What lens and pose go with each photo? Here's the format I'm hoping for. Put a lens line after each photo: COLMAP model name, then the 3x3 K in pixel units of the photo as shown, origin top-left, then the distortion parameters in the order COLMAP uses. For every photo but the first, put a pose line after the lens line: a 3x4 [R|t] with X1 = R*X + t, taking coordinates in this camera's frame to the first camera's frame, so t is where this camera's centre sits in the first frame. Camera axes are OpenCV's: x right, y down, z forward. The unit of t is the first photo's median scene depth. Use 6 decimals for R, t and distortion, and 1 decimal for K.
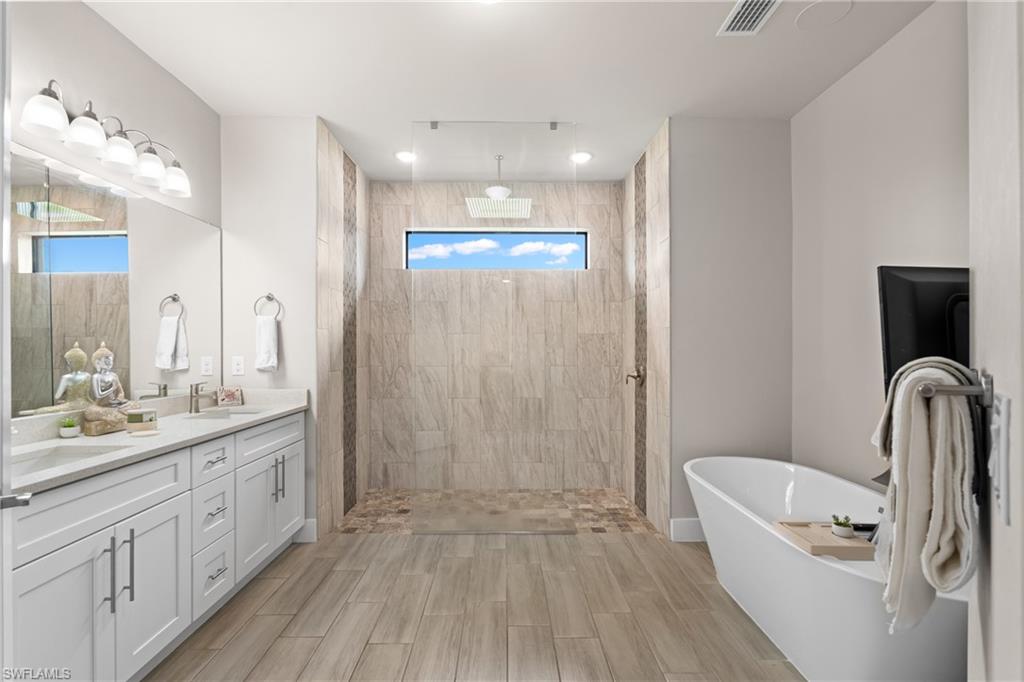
lens RADIAL K [[457.3, 0, 506.8], [0, 457.3, 342.6], [0, 0, 1]] dist [-0.001543, -0.000012]
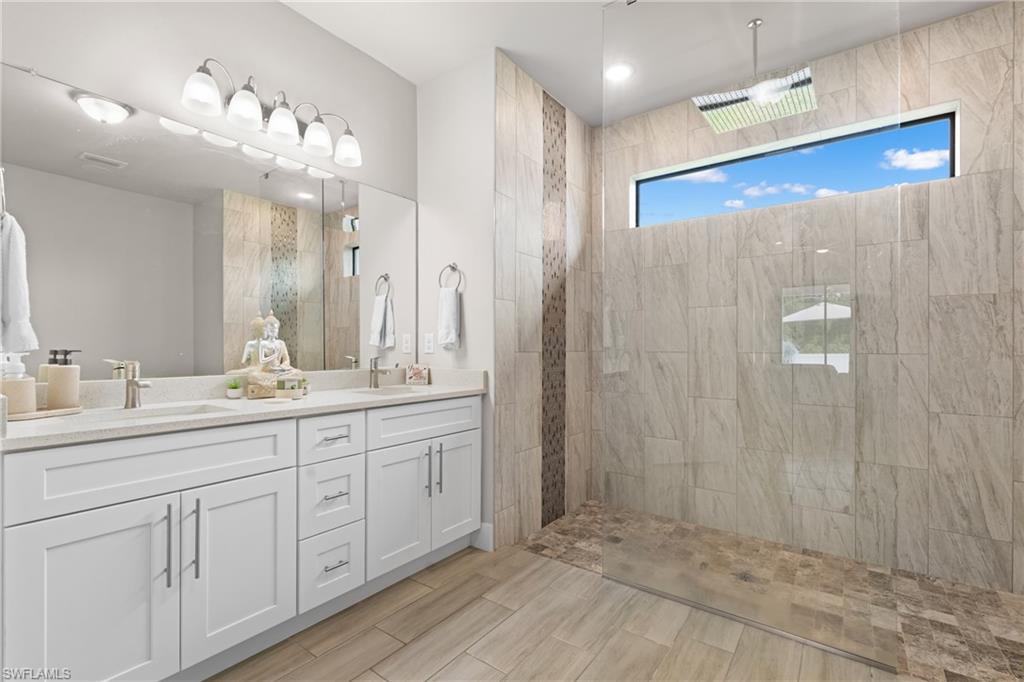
lens RADIAL K [[458.4, 0, 509.8], [0, 458.4, 345.0], [0, 0, 1]] dist [-0.002787, -0.000295]
pose [[0.795069, -0.000512, -0.606519, 0.103424], [0.001026, 0.999999, 0.000500, 0.046310], [0.606518, -0.001020, 0.795069, 0.298503]]
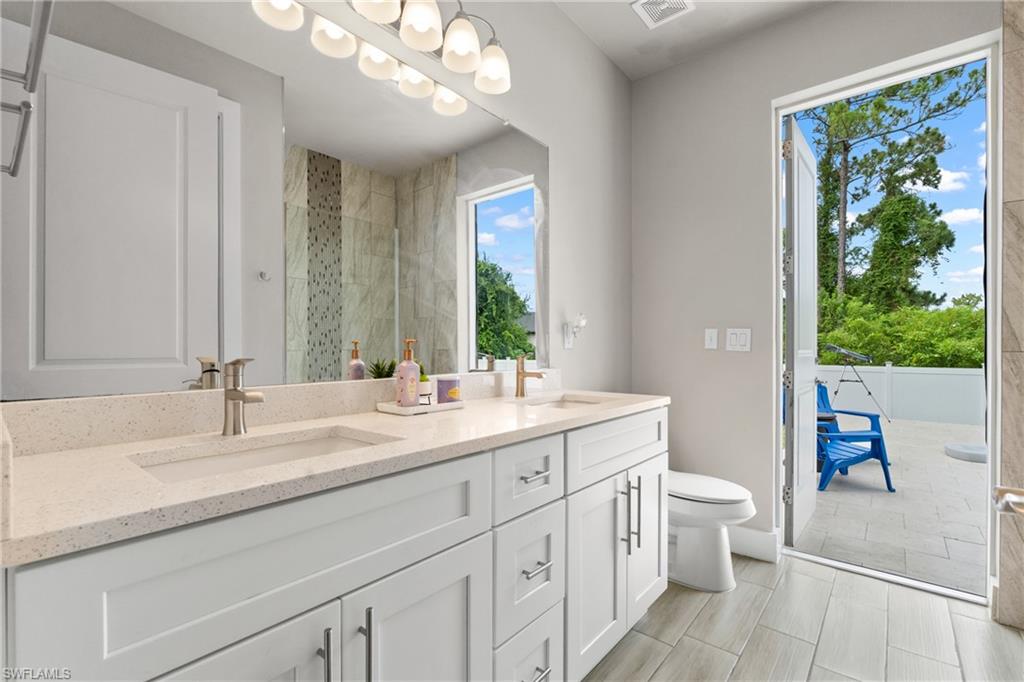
lens RADIAL K [[455.7, 0, 500.0], [0, 455.7, 345.0], [0, 0, 1]] dist [0.001068, 0.000295]
pose [[0.746517, -0.006474, -0.665335, -0.173743], [0.007652, 0.999970, -0.001144, 0.055118], [0.665323, -0.004236, 0.746544, 0.332969]]
